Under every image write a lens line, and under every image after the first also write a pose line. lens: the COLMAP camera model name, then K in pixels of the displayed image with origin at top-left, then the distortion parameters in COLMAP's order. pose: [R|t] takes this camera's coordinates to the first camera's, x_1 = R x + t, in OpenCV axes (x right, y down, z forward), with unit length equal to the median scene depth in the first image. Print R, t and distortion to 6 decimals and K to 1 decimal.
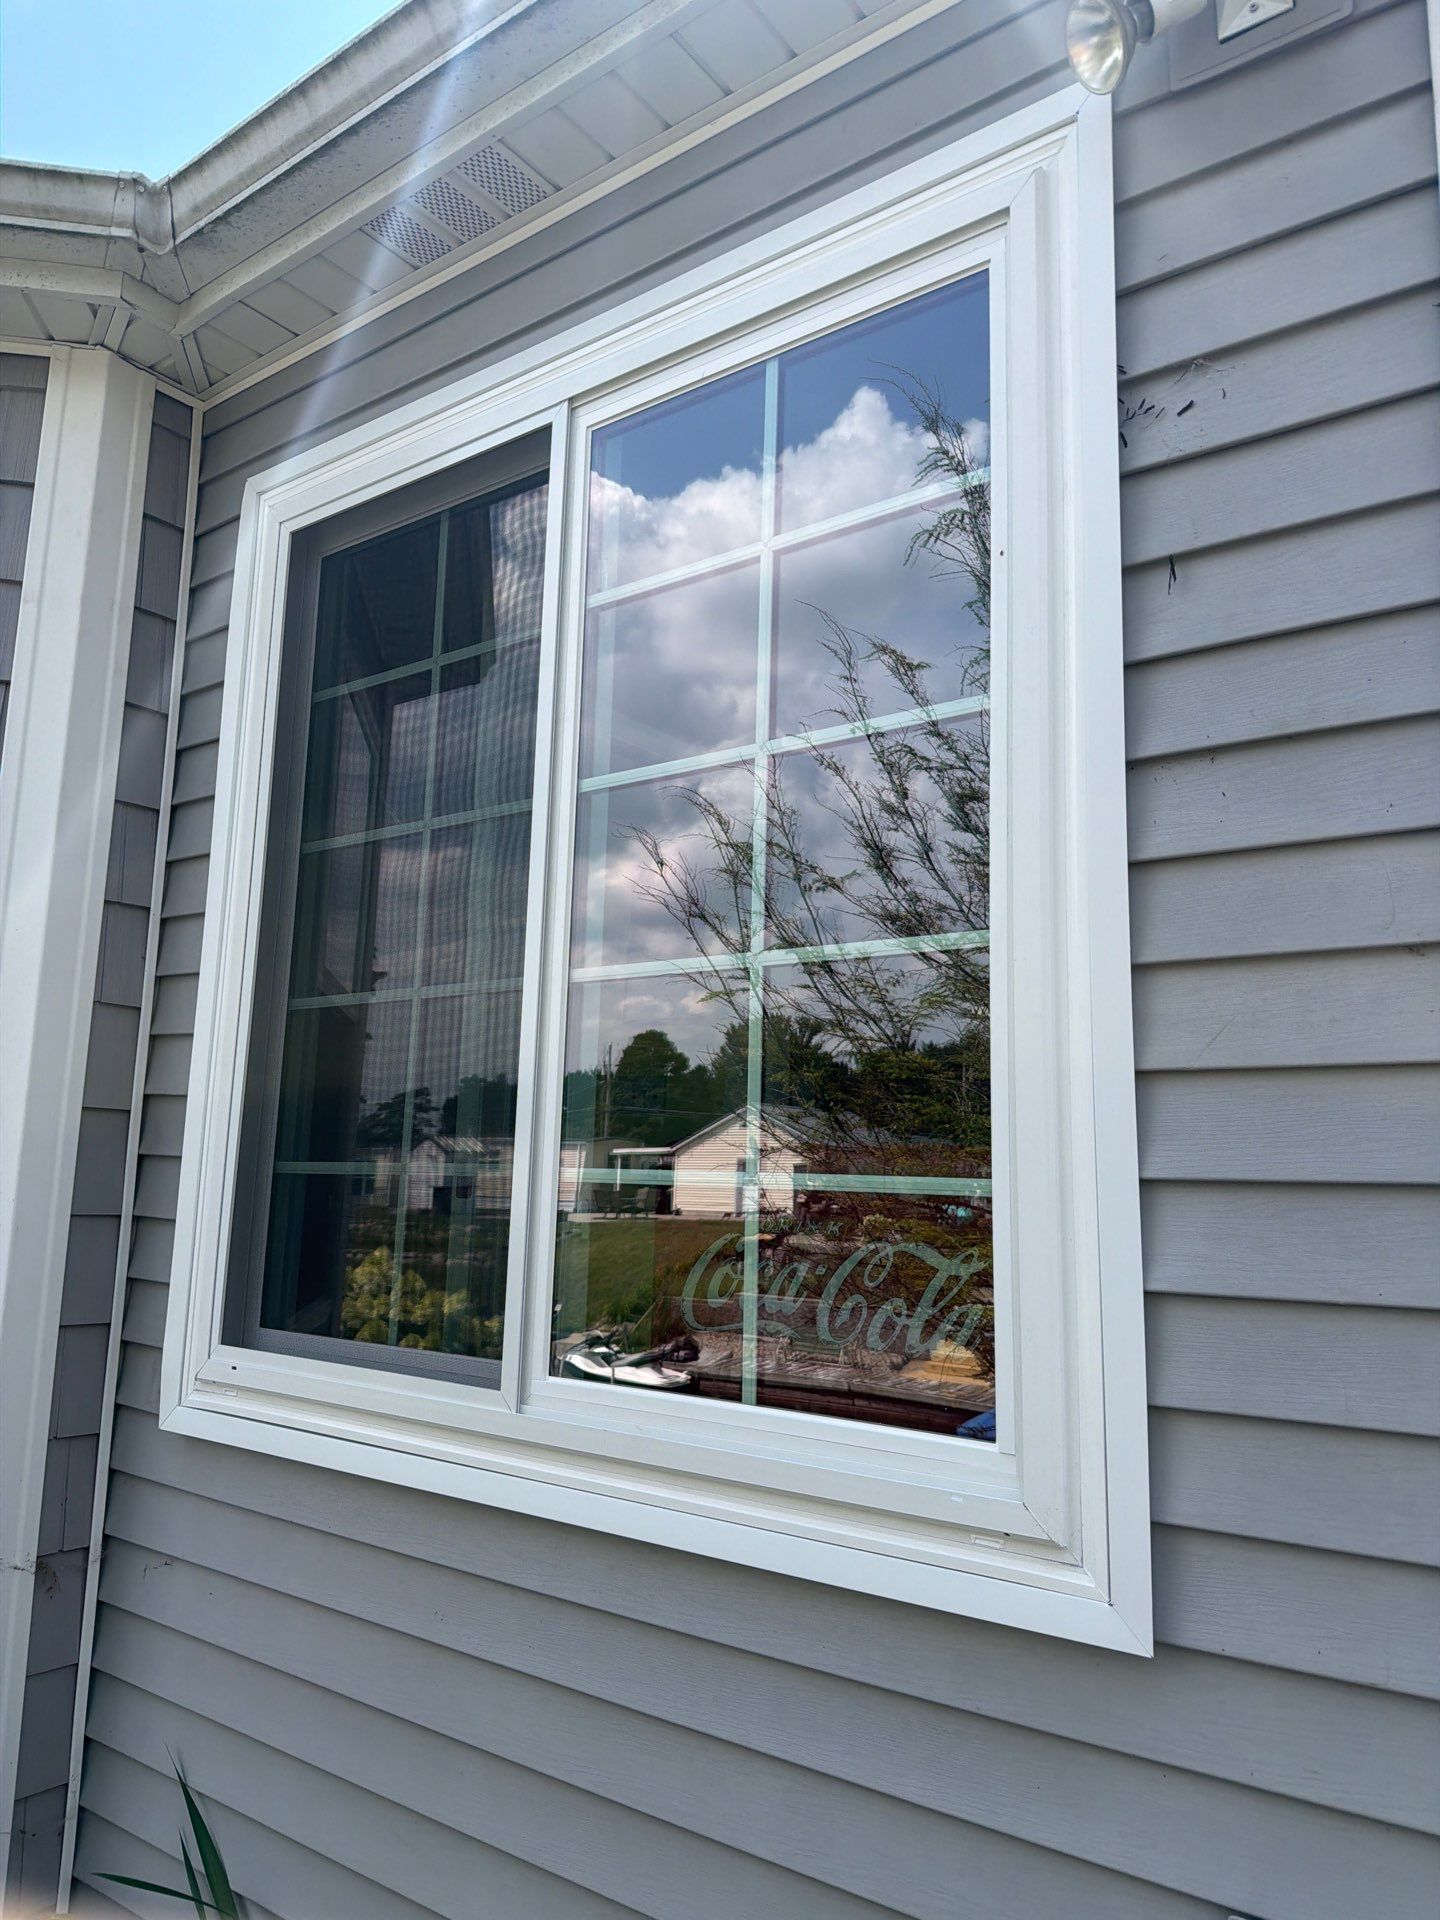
lens RADIAL K [[1321.8, 0, 713.2], [0, 1321.8, 960.6], [0, 0, 1]] dist [0.030435, -0.028028]
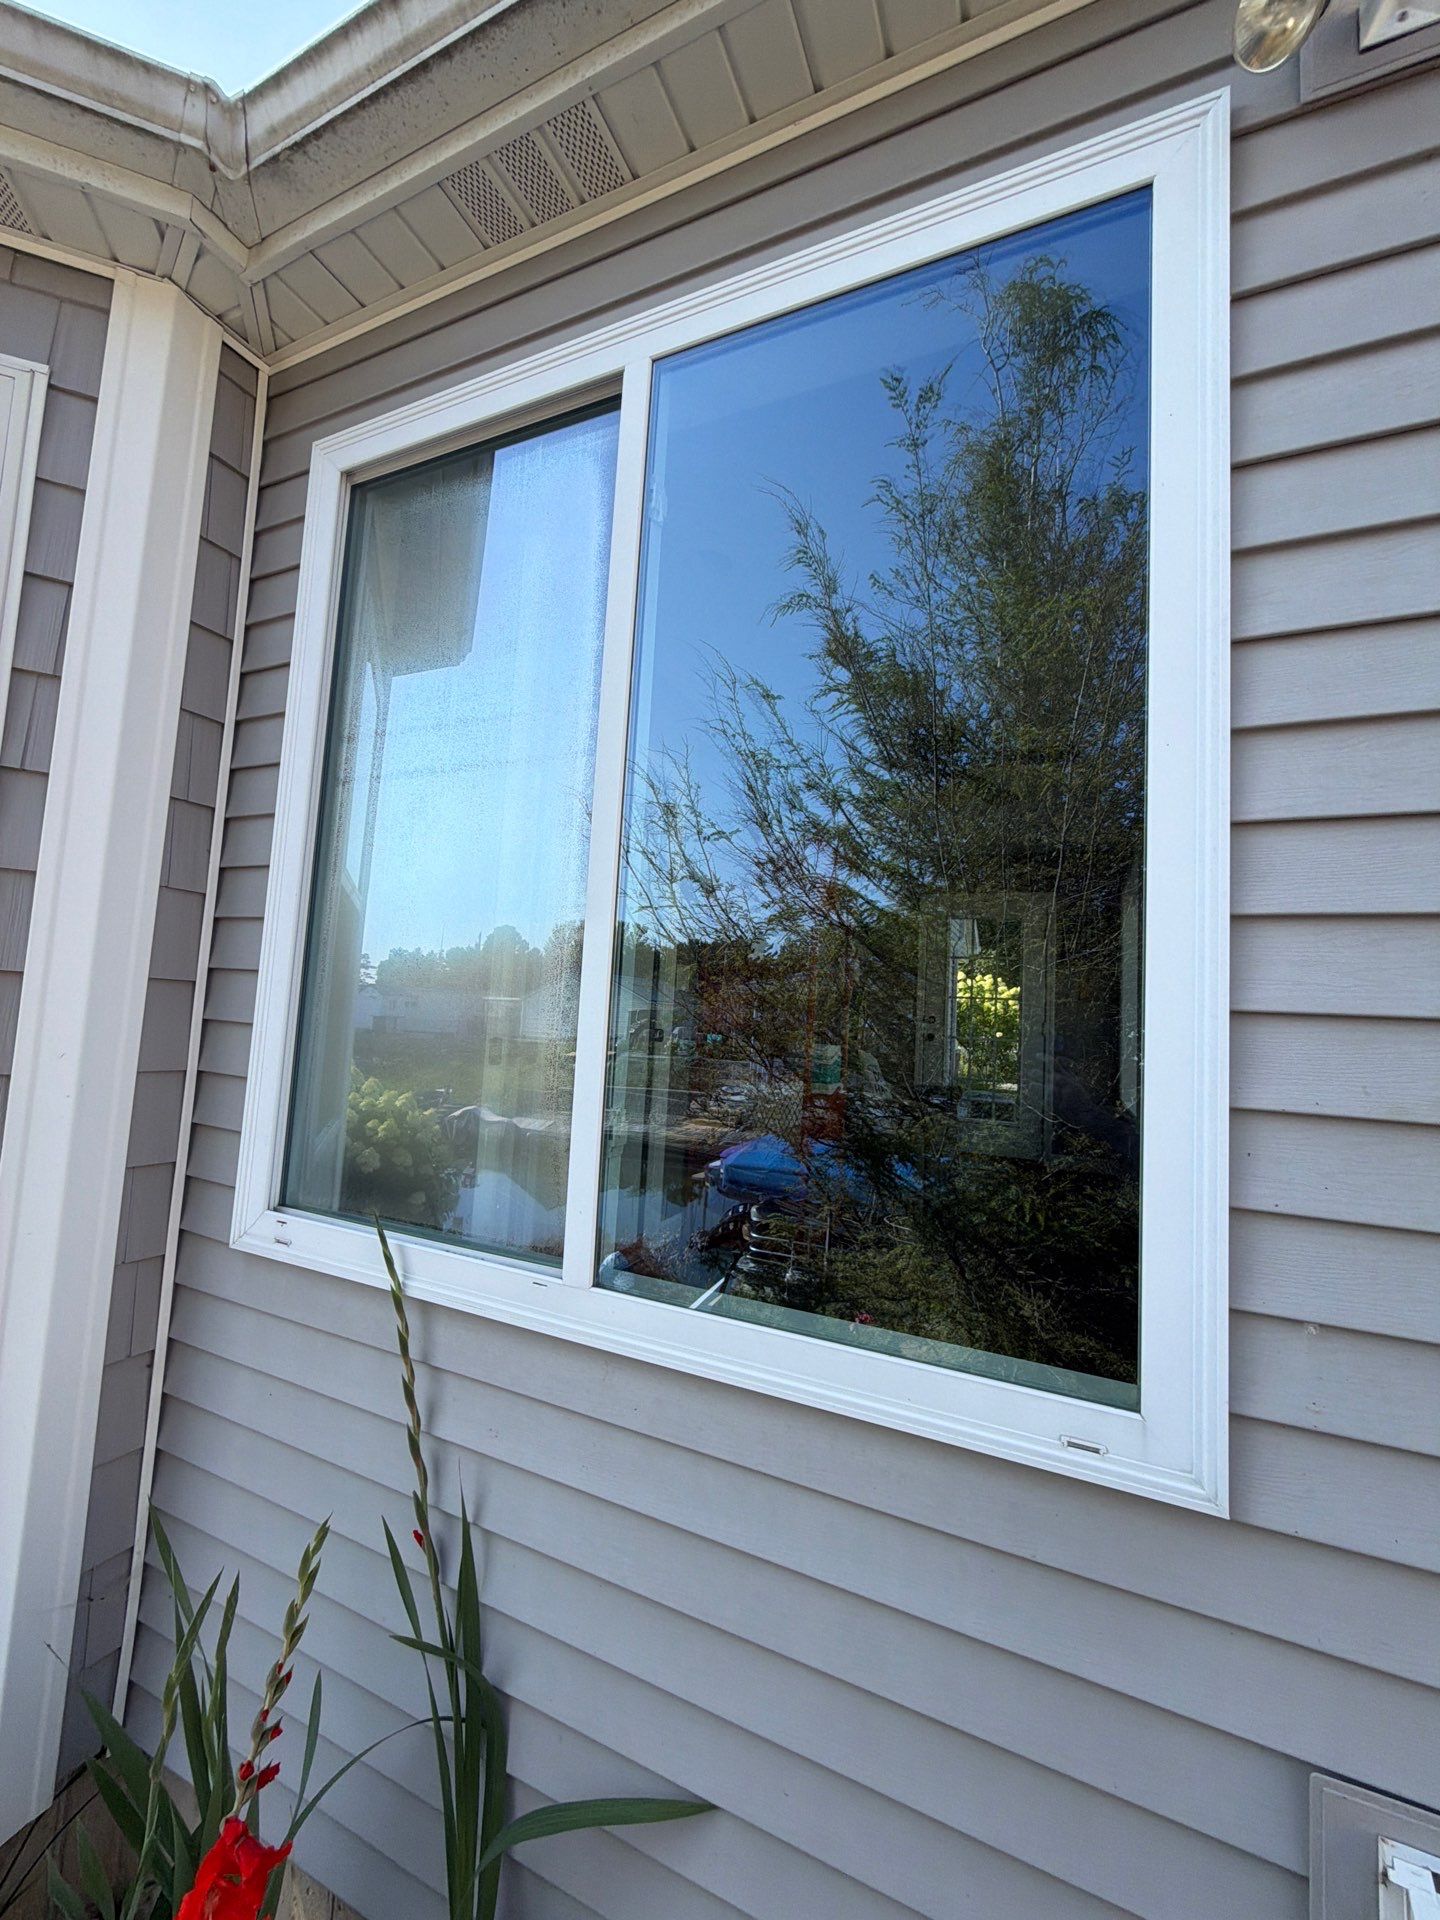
lens RADIAL K [[760.5, 0, 725.3], [0, 760.5, 958.8], [0, 0, 1]] dist [0.005822, -0.001328]
pose [[0.977813, 0.045882, 0.204393, -0.132051], [-0.064068, 0.994466, 0.083261, 0.008108], [-0.199442, -0.094508, 0.975341, 0.279782]]
